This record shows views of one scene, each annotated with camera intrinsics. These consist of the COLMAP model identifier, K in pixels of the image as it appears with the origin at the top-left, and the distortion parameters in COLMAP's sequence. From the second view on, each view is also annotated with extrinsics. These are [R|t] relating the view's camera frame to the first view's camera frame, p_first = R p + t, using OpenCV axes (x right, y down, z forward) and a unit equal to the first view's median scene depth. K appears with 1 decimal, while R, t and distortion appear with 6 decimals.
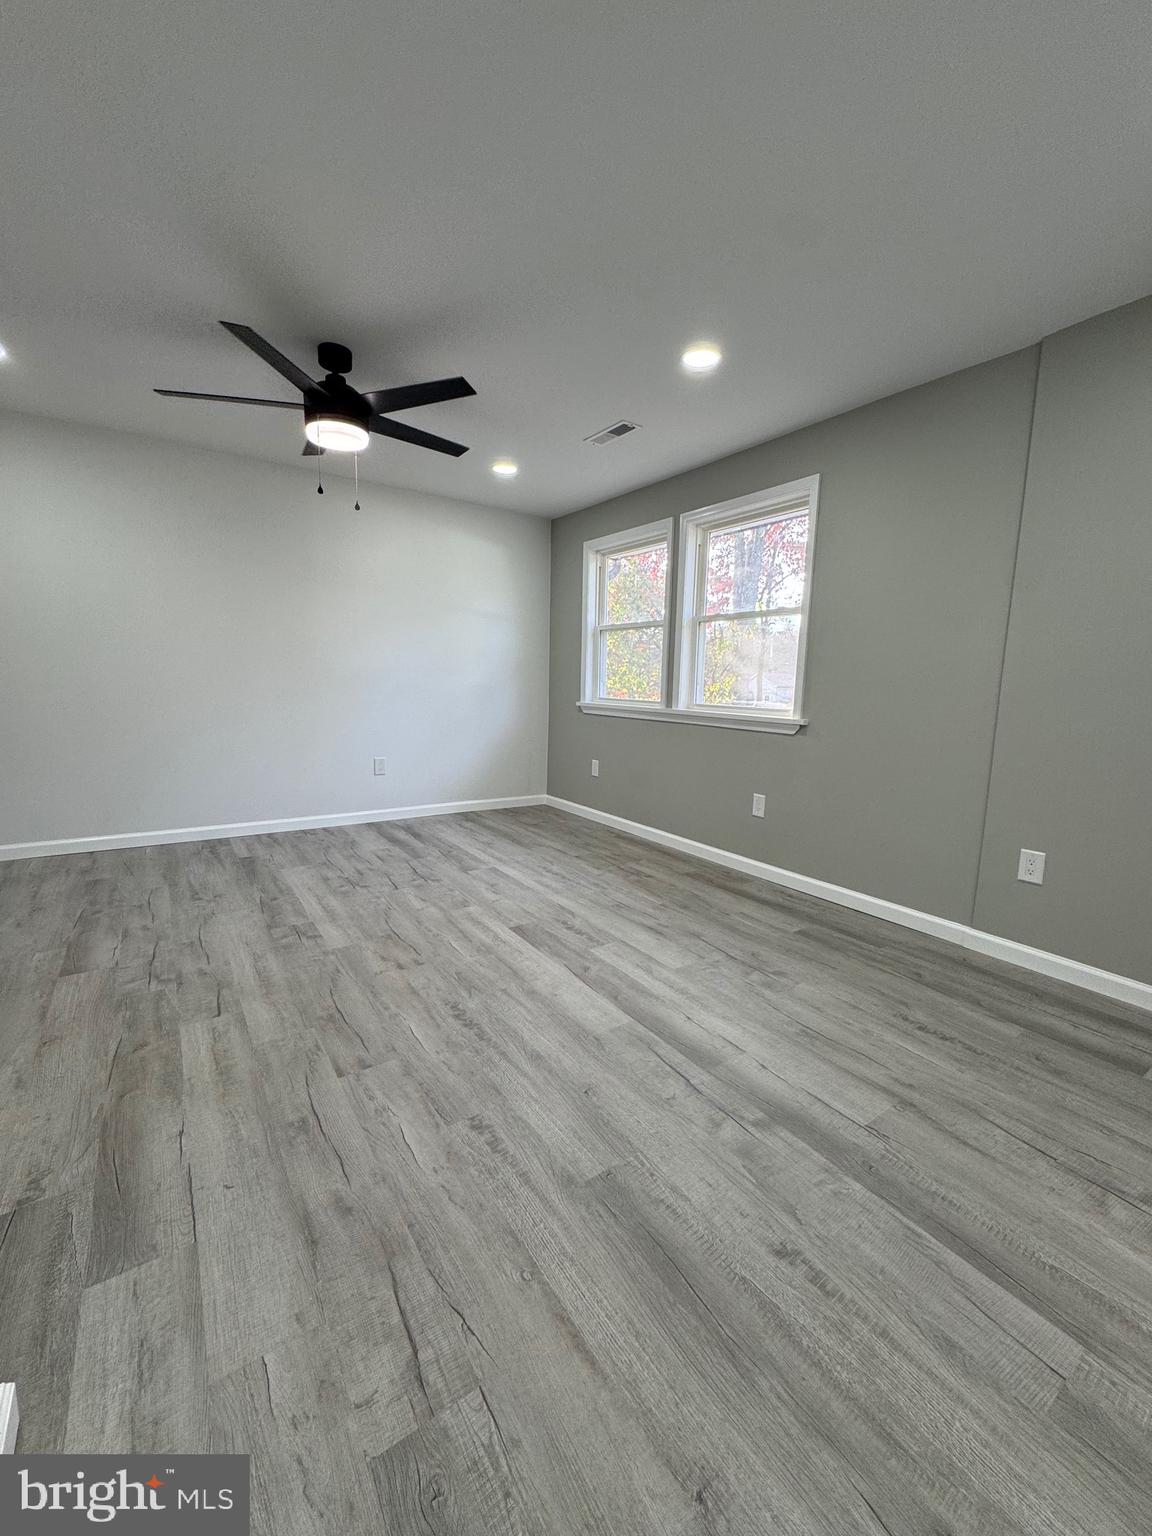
lens RADIAL K [[614.2, 0, 580.0], [0, 614.2, 767.7], [0, 0, 1]] dist [-0.003547, 0.000523]
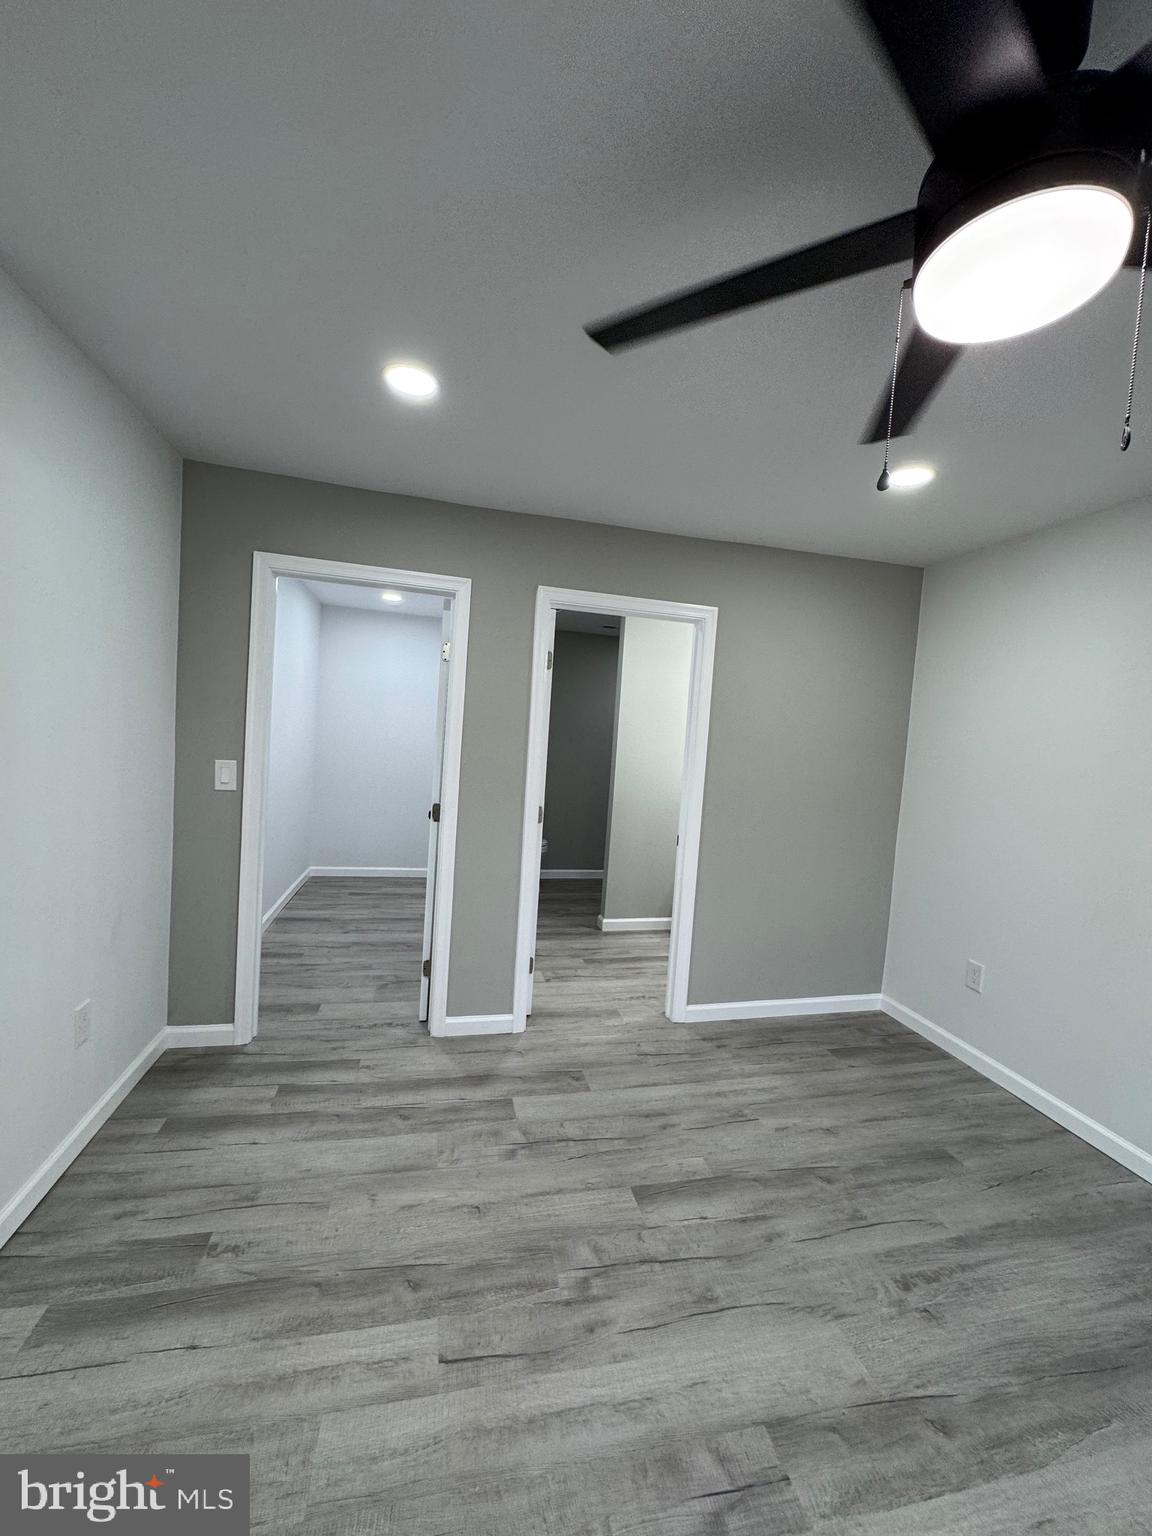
lens RADIAL K [[614.2, 0, 580.0], [0, 614.2, 767.7], [0, 0, 1]] dist [-0.003547, 0.000523]
pose [[-0.364481, 0.001846, -0.931209, -0.003494], [-0.208588, 0.974426, 0.083574, -0.254760], [0.907549, 0.224700, -0.354775, 0.931480]]
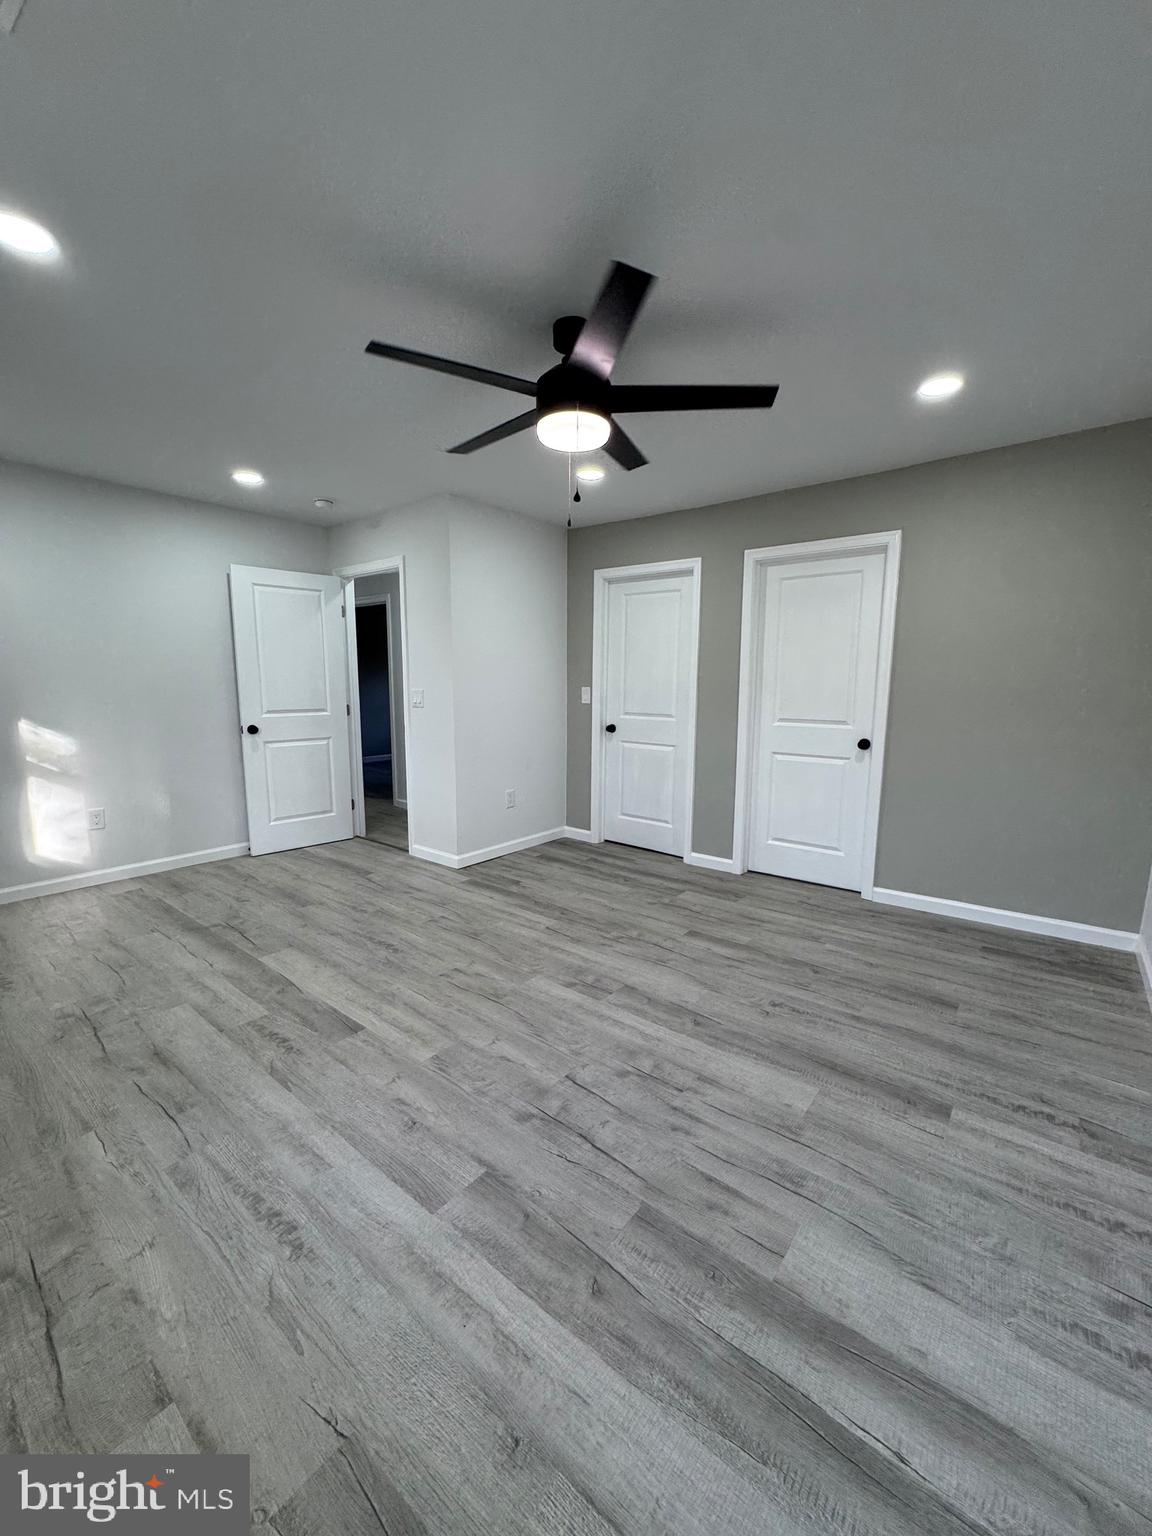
lens RADIAL K [[614.2, 0, 580.0], [0, 614.2, 767.7], [0, 0, 1]] dist [-0.003547, 0.000523]
pose [[-0.956972, 0.009413, -0.290029, -0.160729], [-0.072106, 0.960412, 0.269089, -0.325350], [0.281080, 0.278423, -0.918409, 1.791911]]
